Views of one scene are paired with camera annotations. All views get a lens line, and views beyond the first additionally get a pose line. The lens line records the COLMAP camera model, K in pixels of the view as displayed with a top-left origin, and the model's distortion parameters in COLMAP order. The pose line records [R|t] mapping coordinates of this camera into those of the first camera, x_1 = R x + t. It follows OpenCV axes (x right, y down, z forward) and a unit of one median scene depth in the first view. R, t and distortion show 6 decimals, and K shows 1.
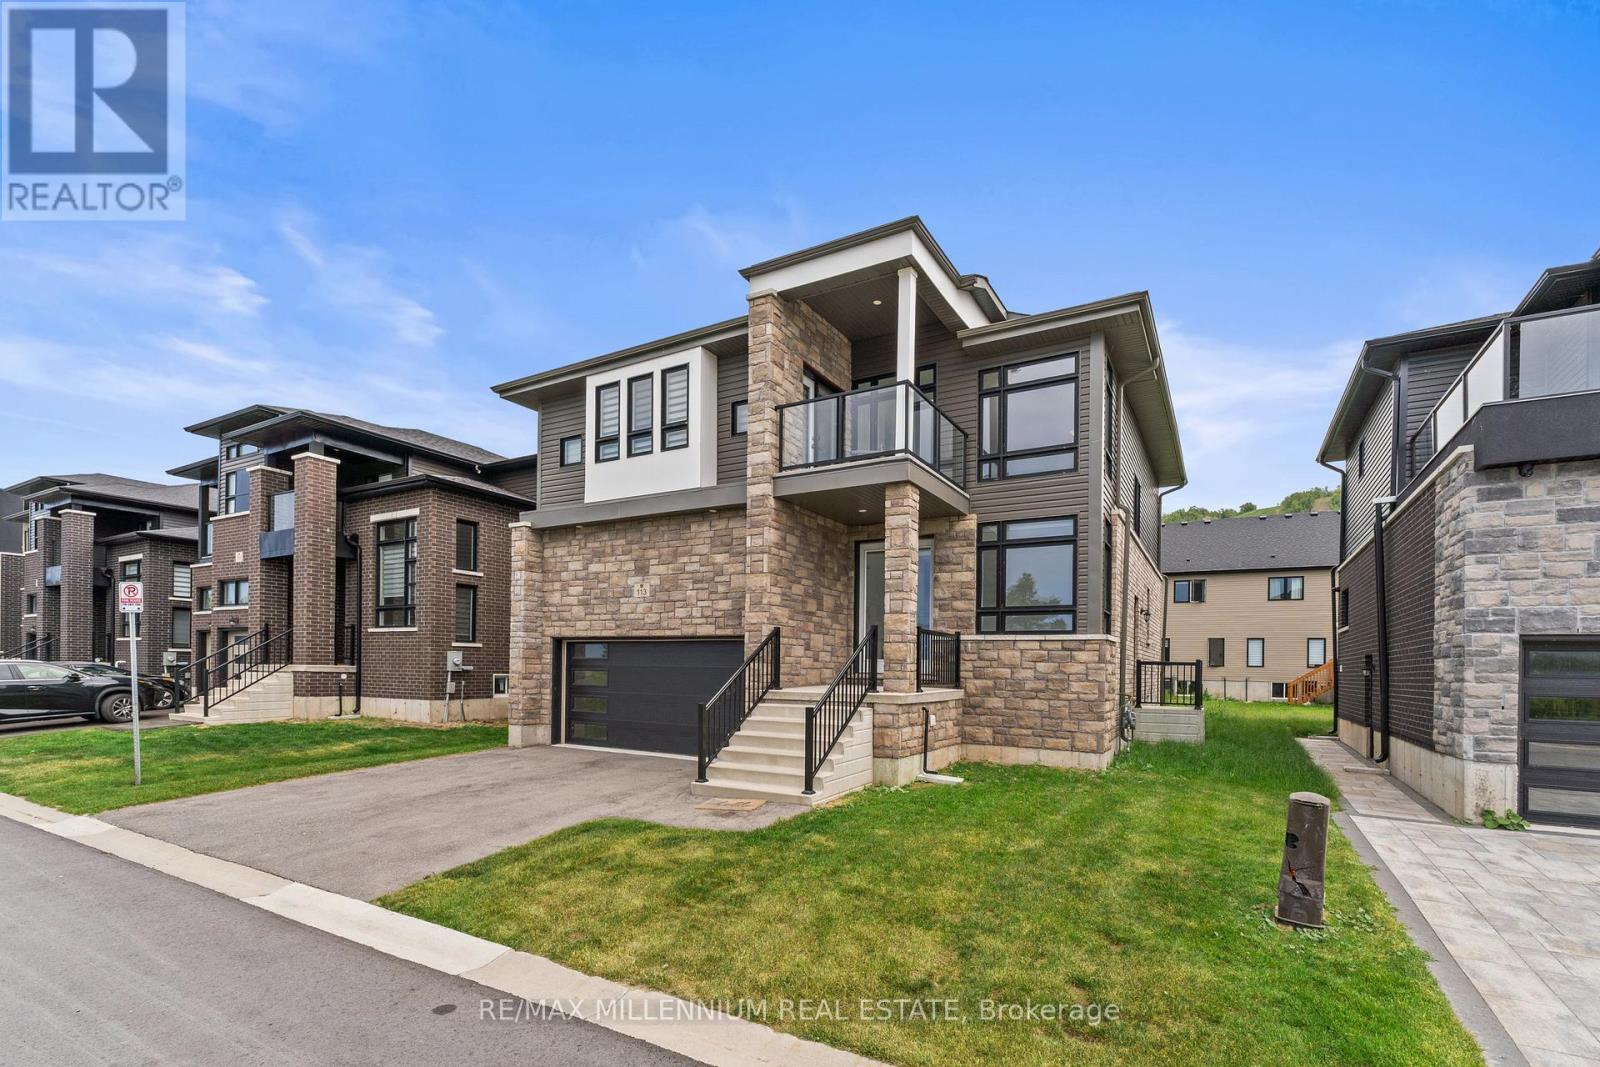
lens RADIAL K [[707.8, 0, 800.9], [0, 707.8, 563.1], [0, 0, 1]] dist [0.003895, 0.000494]
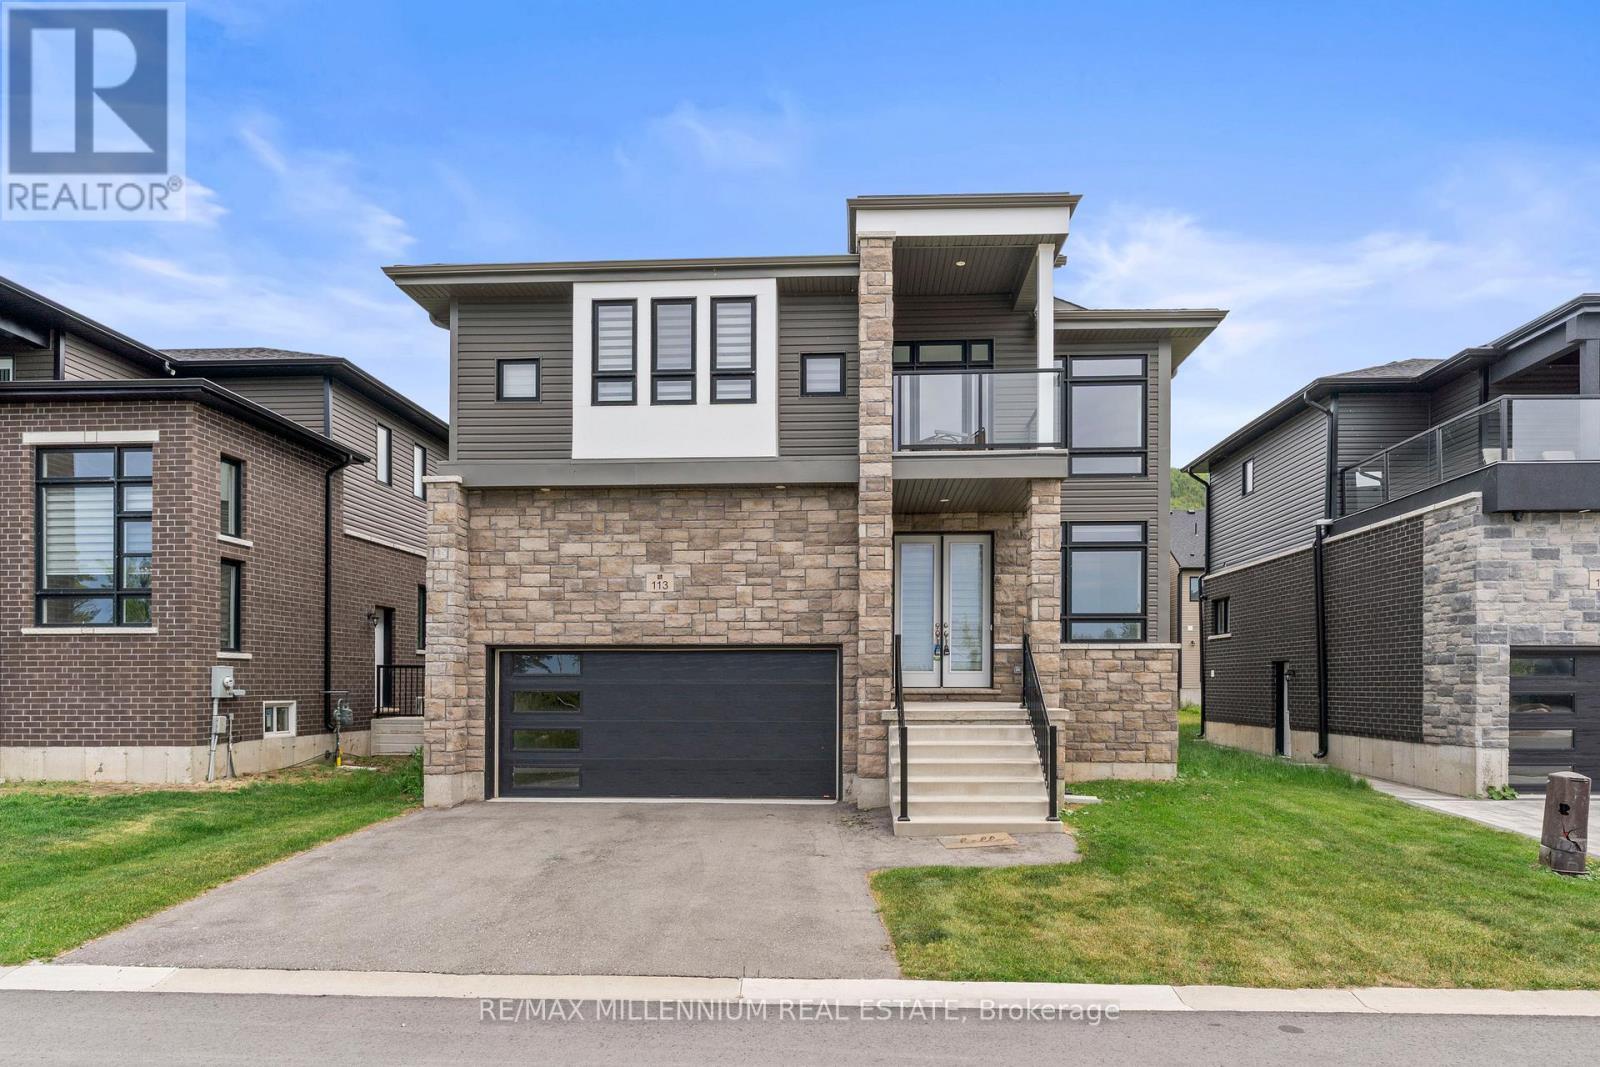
lens RADIAL K [[946.9, 0, 800.0], [0, 946.9, 533.5], [0, 0, 1]] dist [-0.001285, -0.000341]
pose [[0.892468, 0.052573, 0.448037, -0.587923], [-0.050105, 0.998593, -0.017369, -0.004199], [-0.448319, -0.006947, 0.893846, 0.040422]]
